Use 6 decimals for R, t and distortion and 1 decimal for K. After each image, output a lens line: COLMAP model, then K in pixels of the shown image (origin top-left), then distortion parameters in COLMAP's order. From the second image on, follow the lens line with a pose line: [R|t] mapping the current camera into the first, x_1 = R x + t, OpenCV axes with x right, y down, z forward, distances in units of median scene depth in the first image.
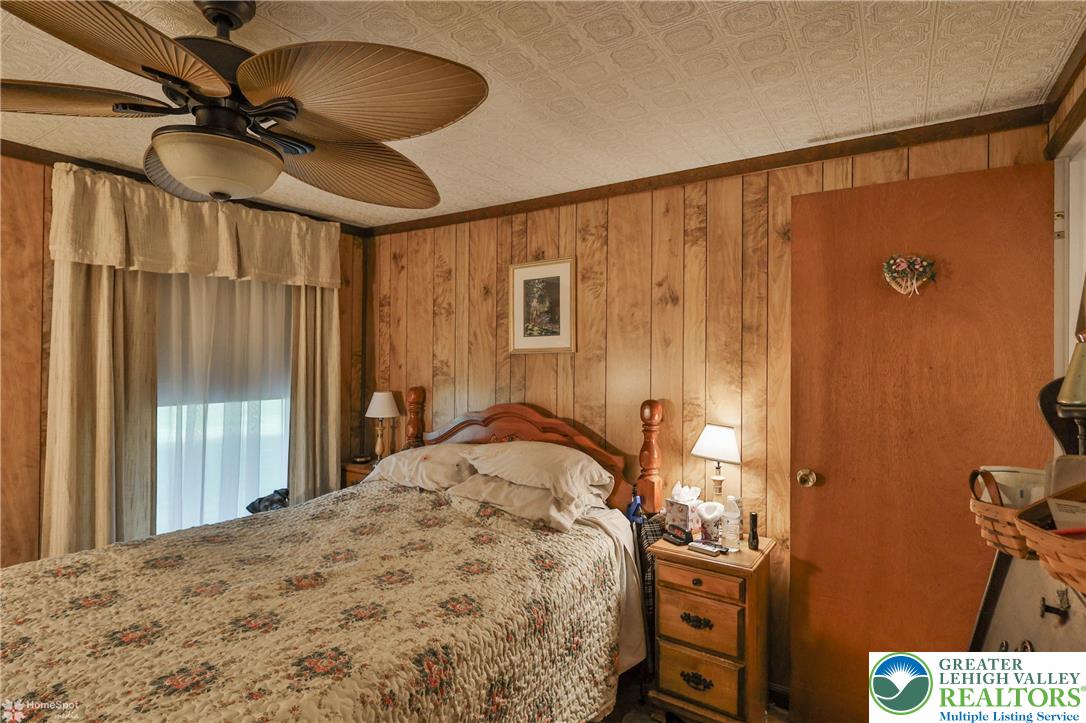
lens RADIAL K [[539.3, 0, 543.9], [0, 539.3, 359.4], [0, 0, 1]] dist [0.000249, 0.001113]
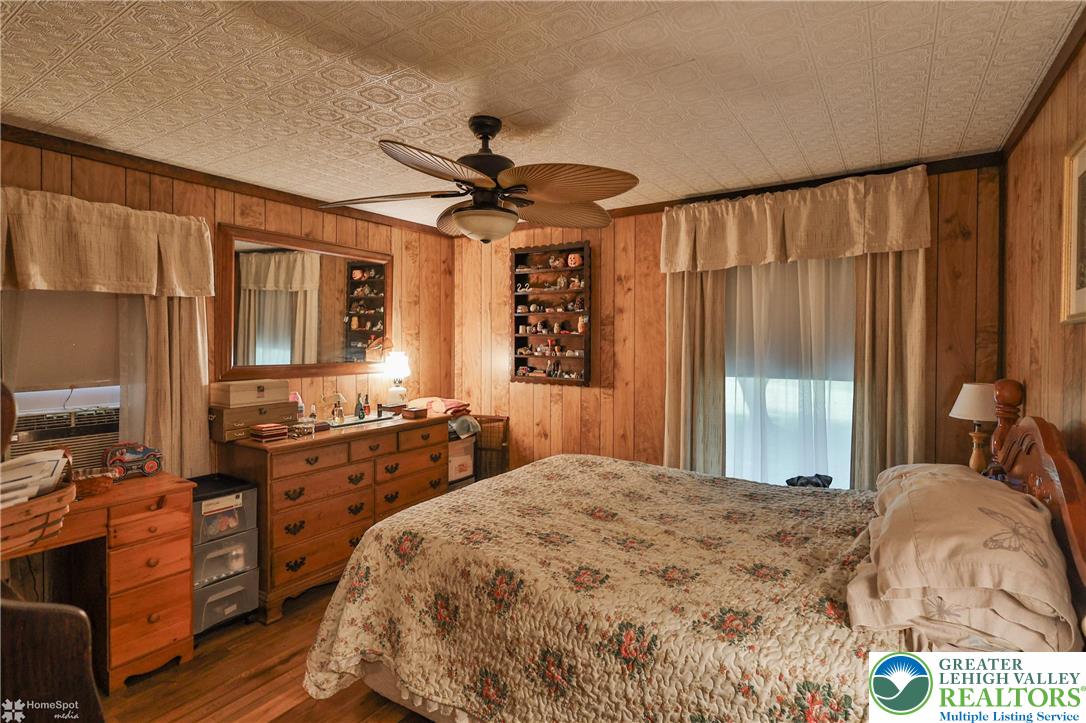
lens RADIAL K [[544.0, 0, 543.2], [0, 544.0, 350.9], [0, 0, 1]] dist [0.000644, 0.000320]
pose [[-0.001545, 0.016097, -0.999869, 0.570743], [-0.001844, 0.999869, 0.016100, 0.009119], [0.999997, 0.001868, -0.001515, 0.605464]]
